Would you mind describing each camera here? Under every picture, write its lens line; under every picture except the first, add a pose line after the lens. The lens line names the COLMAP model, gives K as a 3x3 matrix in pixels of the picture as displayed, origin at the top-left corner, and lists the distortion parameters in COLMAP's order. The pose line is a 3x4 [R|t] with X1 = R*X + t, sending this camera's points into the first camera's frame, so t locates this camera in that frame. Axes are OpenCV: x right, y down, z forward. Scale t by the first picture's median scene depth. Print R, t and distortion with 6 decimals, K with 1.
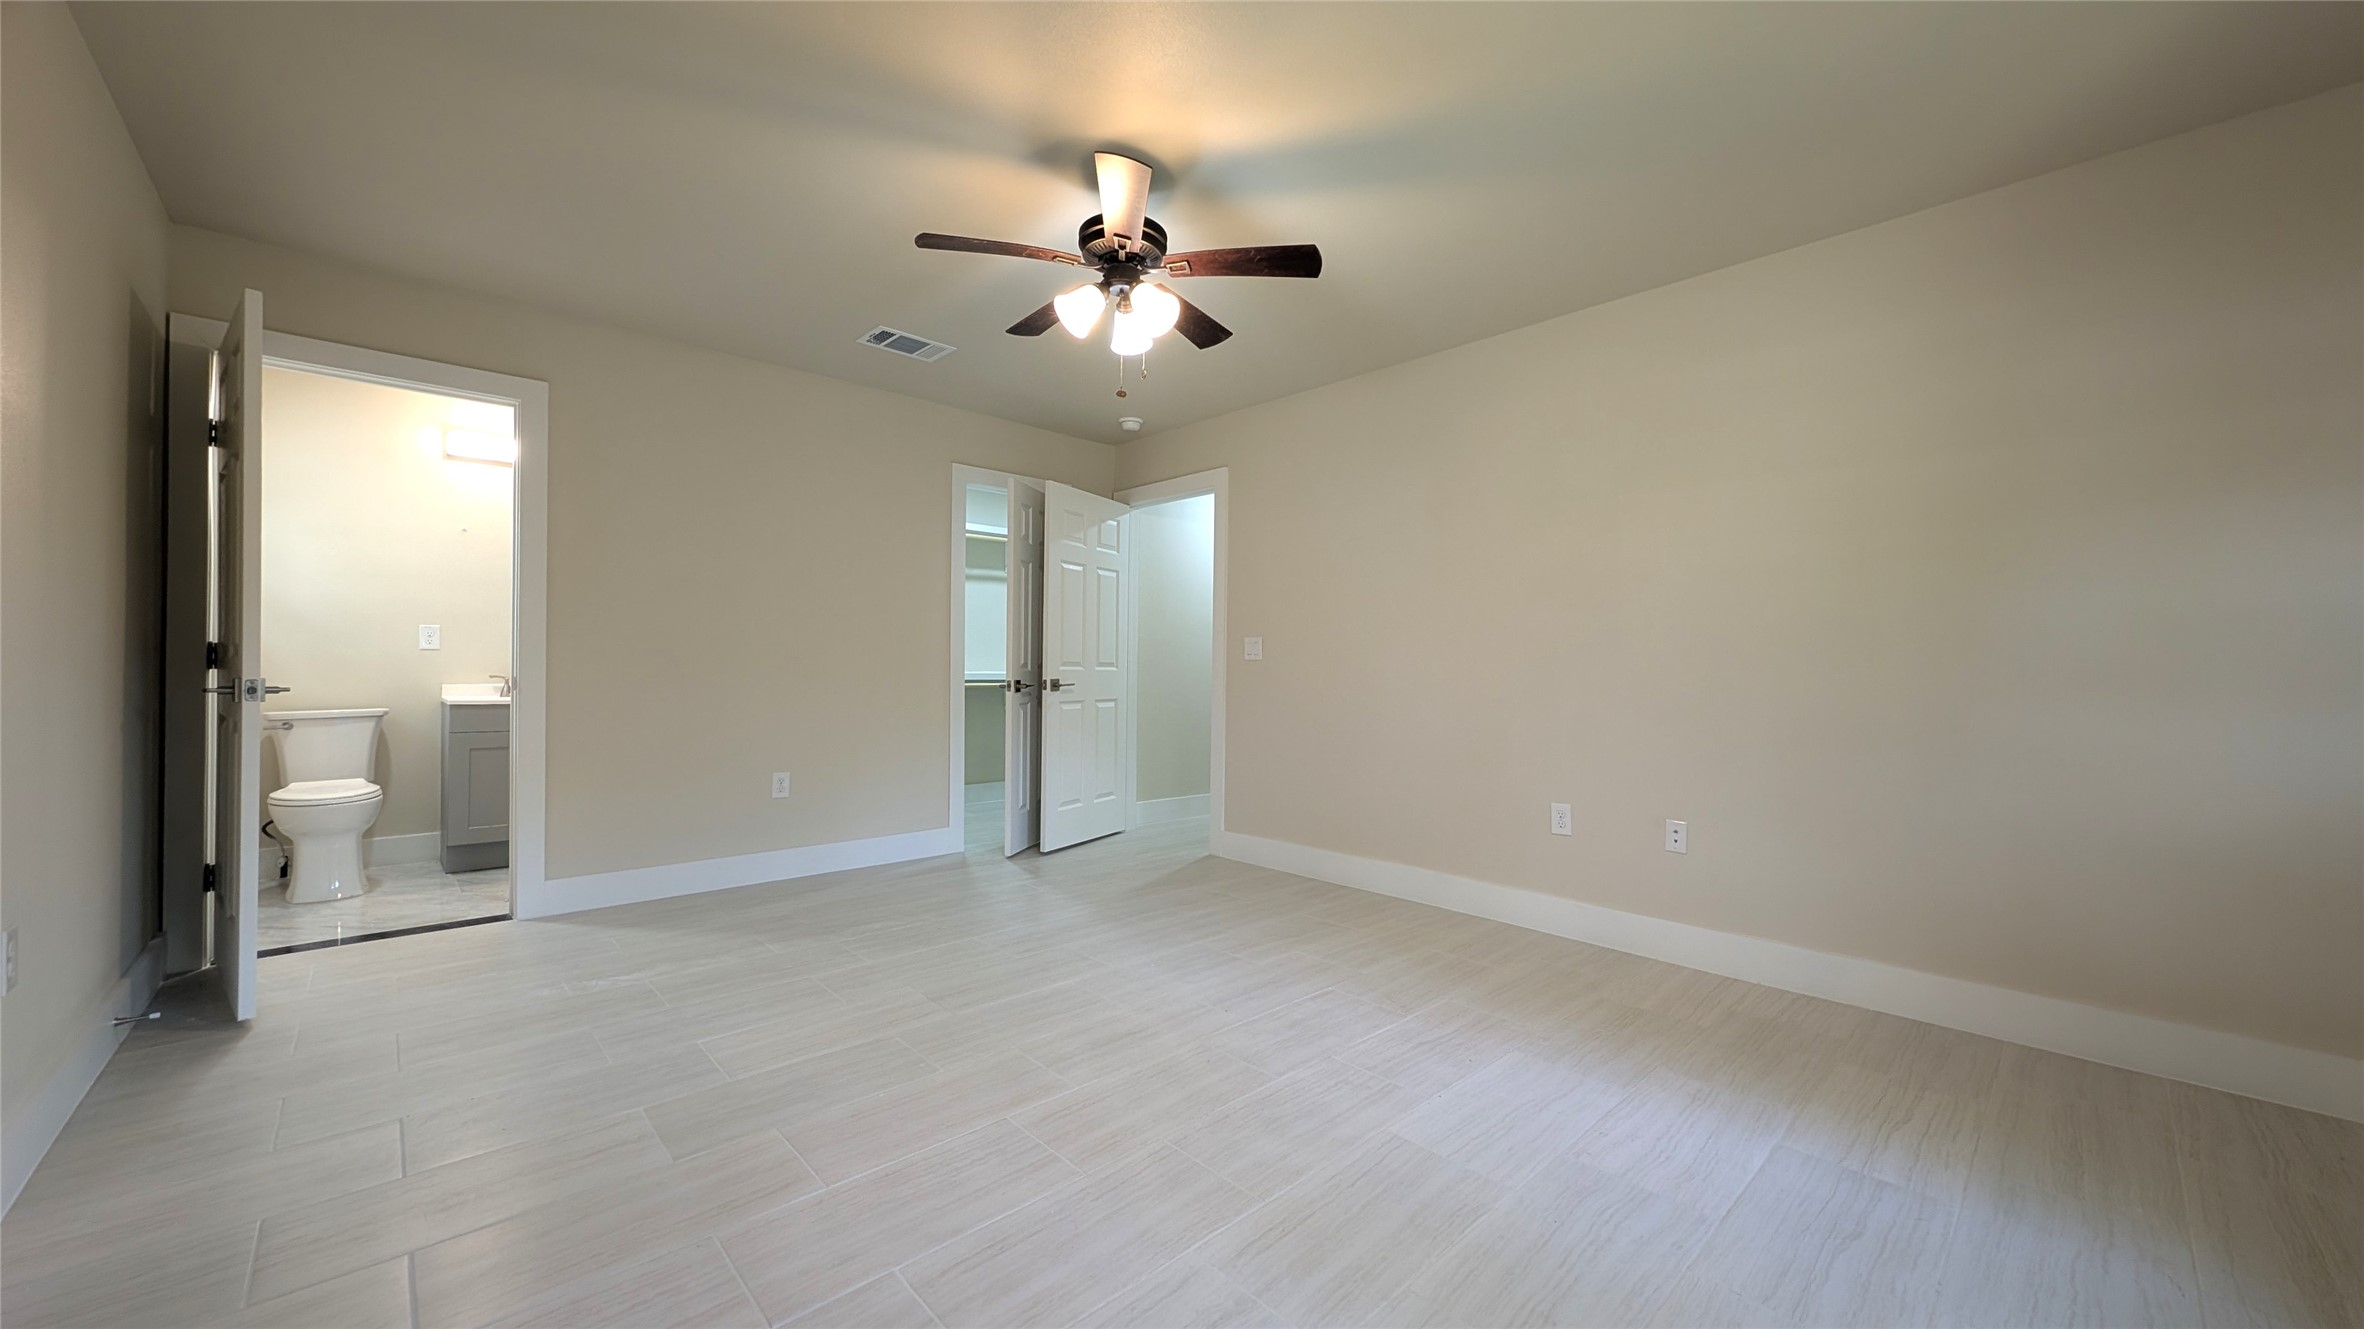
lens RADIAL K [[856.1, 0, 1181.6], [0, 856.1, 668.6], [0, 0, 1]] dist [0.008596, -0.003574]
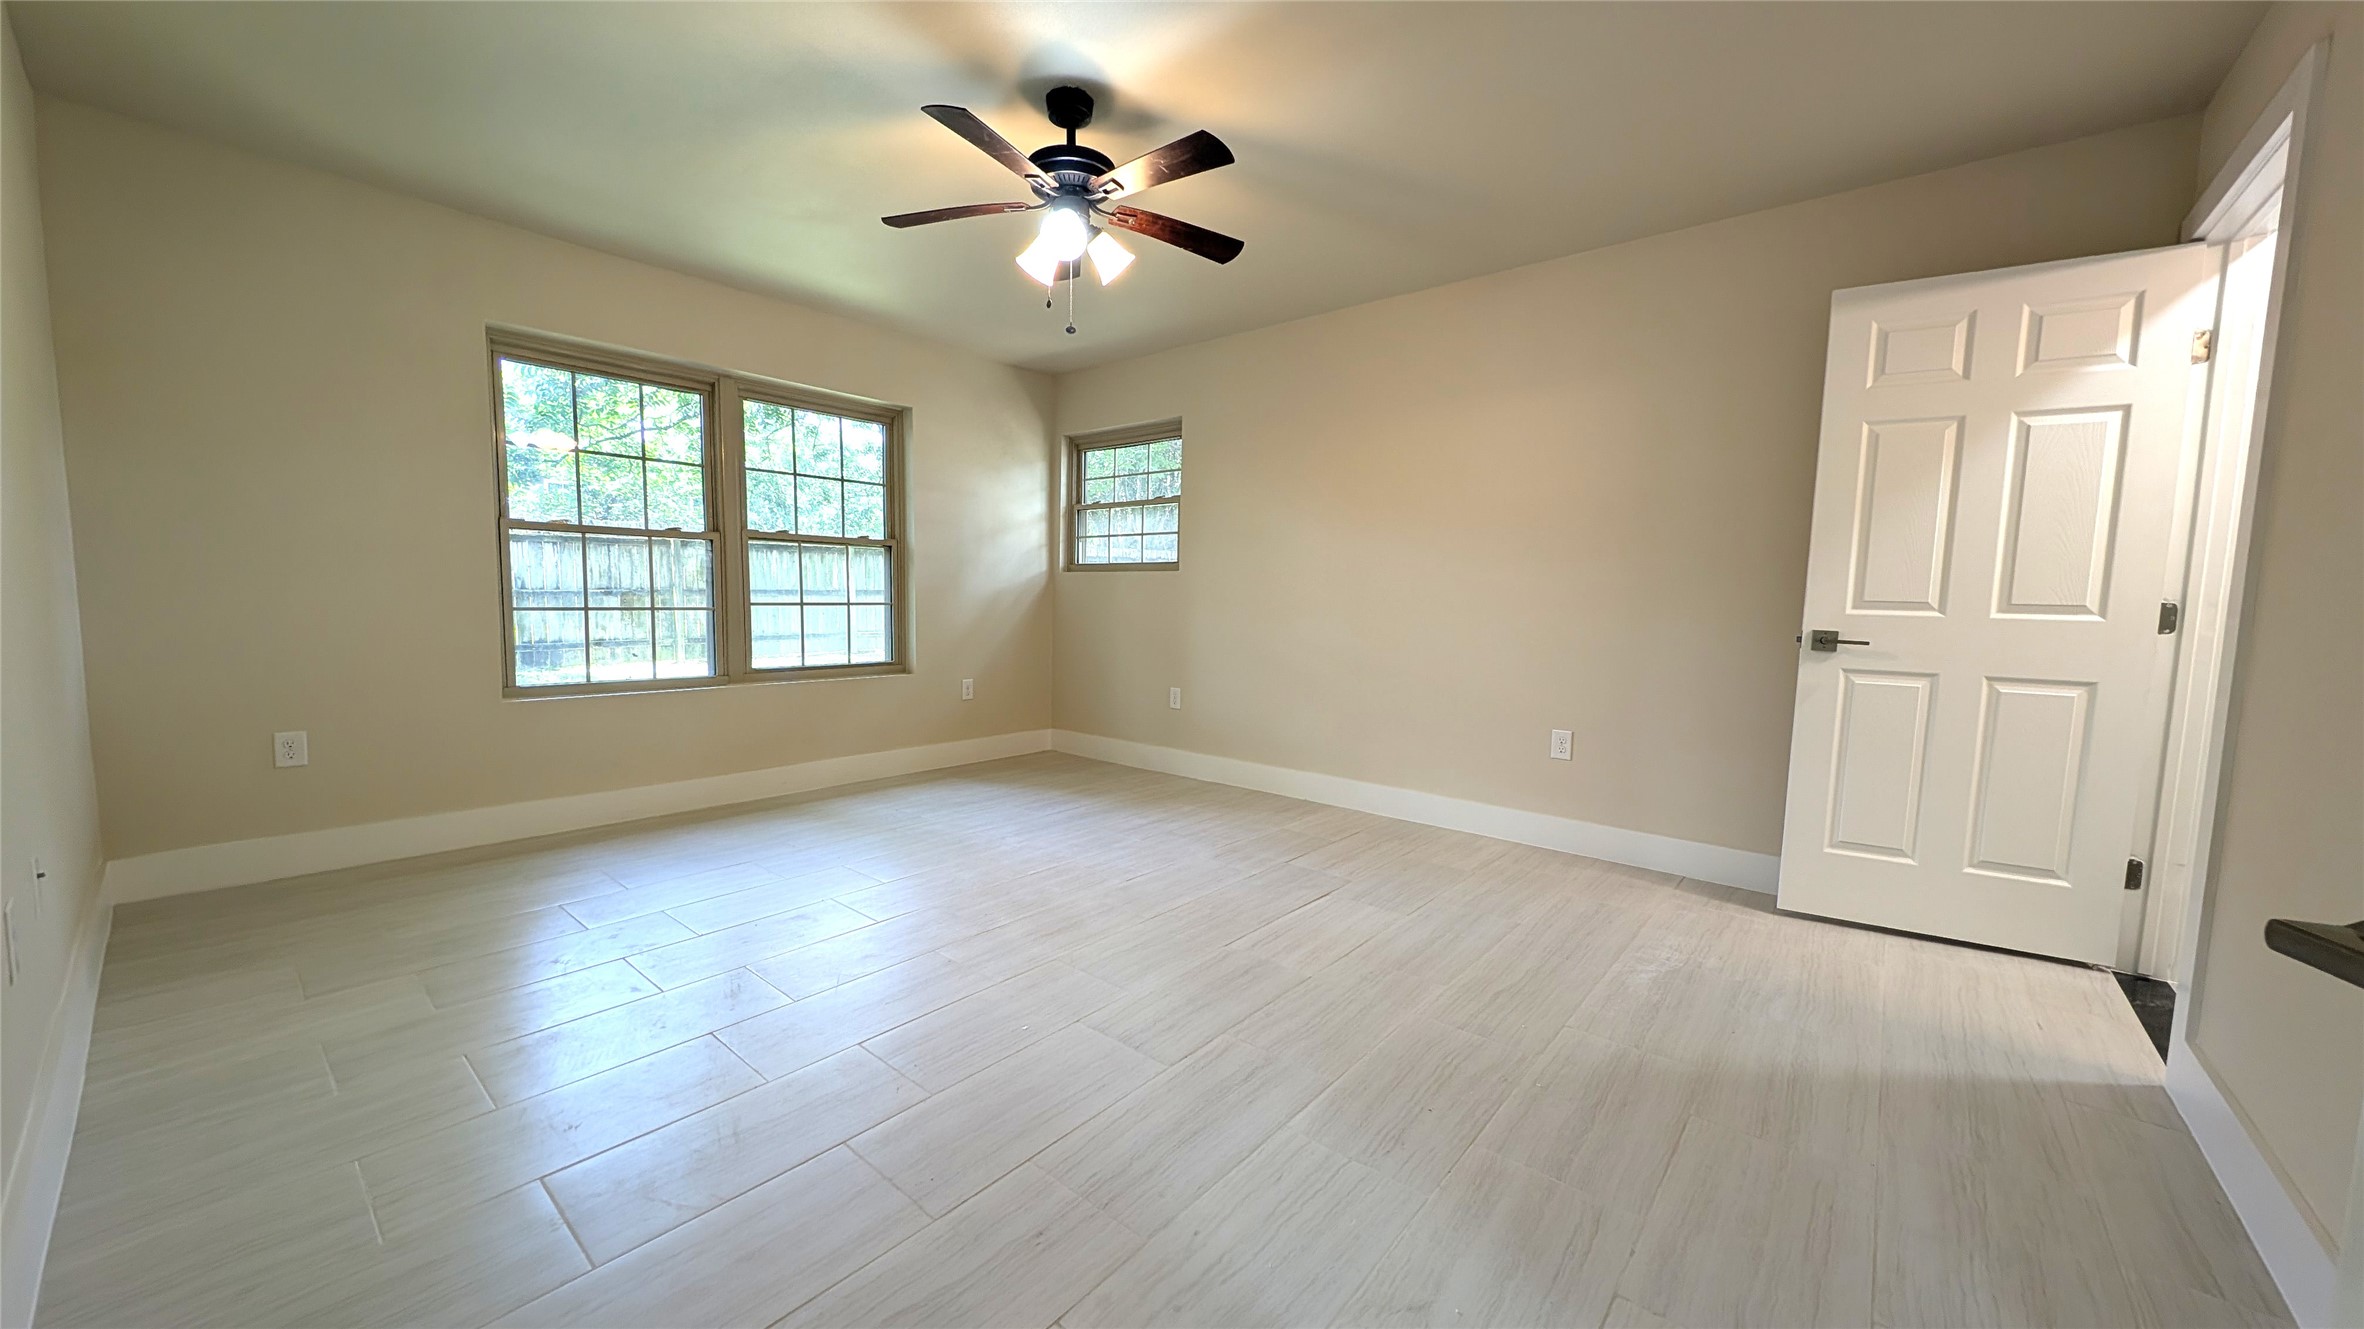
lens RADIAL K [[856.1, 0, 1181.6], [0, 856.1, 668.6], [0, 0, 1]] dist [0.008596, -0.003574]
pose [[-0.992930, -0.021018, -0.116829, -0.080050], [-0.031144, 0.995849, 0.085529, -0.007535], [0.114546, 0.088563, -0.989462, 1.803450]]
